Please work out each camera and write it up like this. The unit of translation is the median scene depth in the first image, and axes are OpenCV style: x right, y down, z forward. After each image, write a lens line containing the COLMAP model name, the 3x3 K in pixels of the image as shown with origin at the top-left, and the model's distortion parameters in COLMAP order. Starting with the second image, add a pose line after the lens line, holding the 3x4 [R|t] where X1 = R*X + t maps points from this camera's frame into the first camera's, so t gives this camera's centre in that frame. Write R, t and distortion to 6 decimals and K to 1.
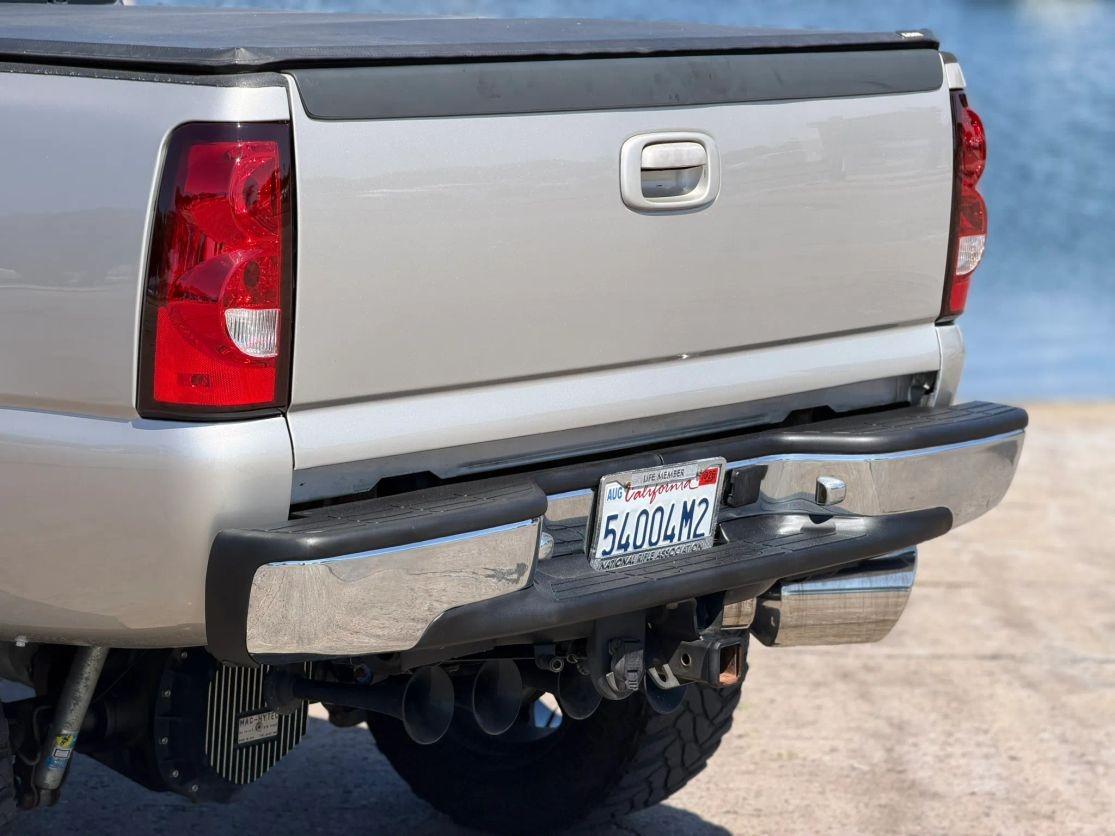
lens RADIAL K [[3450.7, 0, 557.5], [0, 3450.7, 418.0], [0, 0, 1]] dist [0.135368, 1.020801]
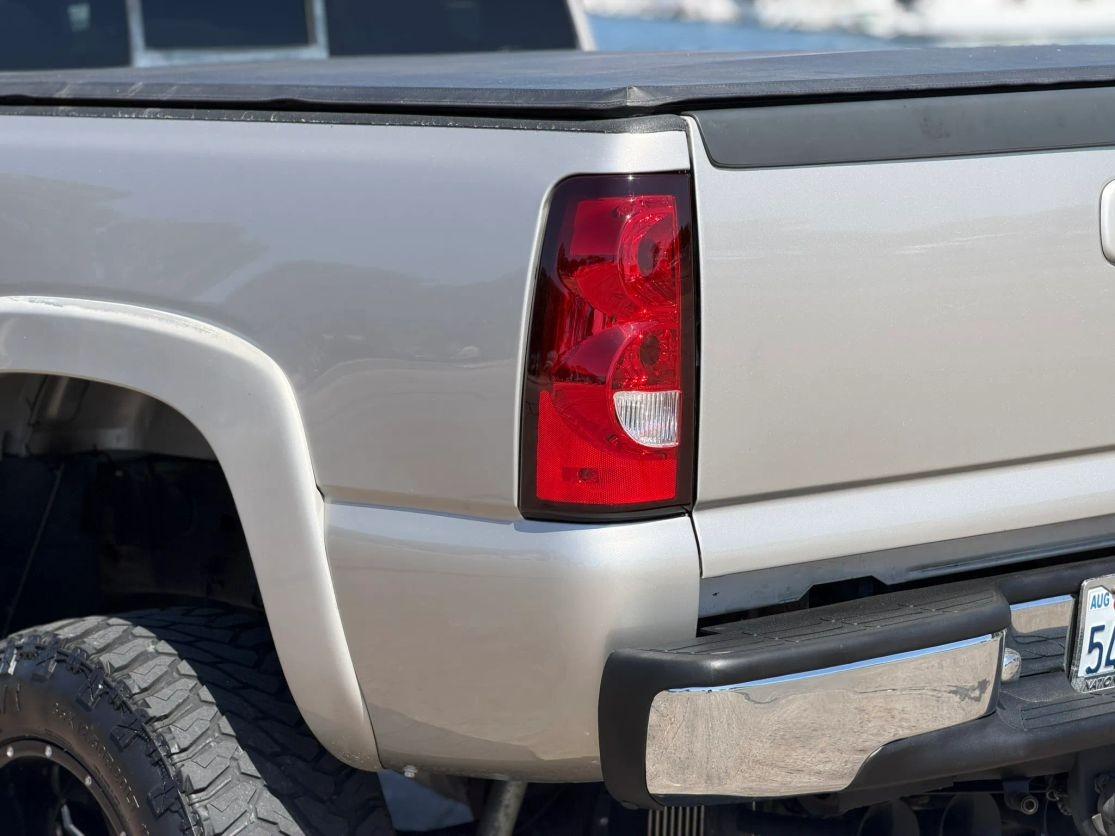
lens RADIAL K [[3459.3, 0, 521.4], [0, 3459.3, 399.1], [0, 0, 1]] dist [0.100306, 1.712375]
pose [[0.983246, -0.012722, -0.181837, 0.034684], [0.008618, 0.999690, -0.023344, -0.009306], [0.182077, 0.021386, 0.983052, 0.144177]]
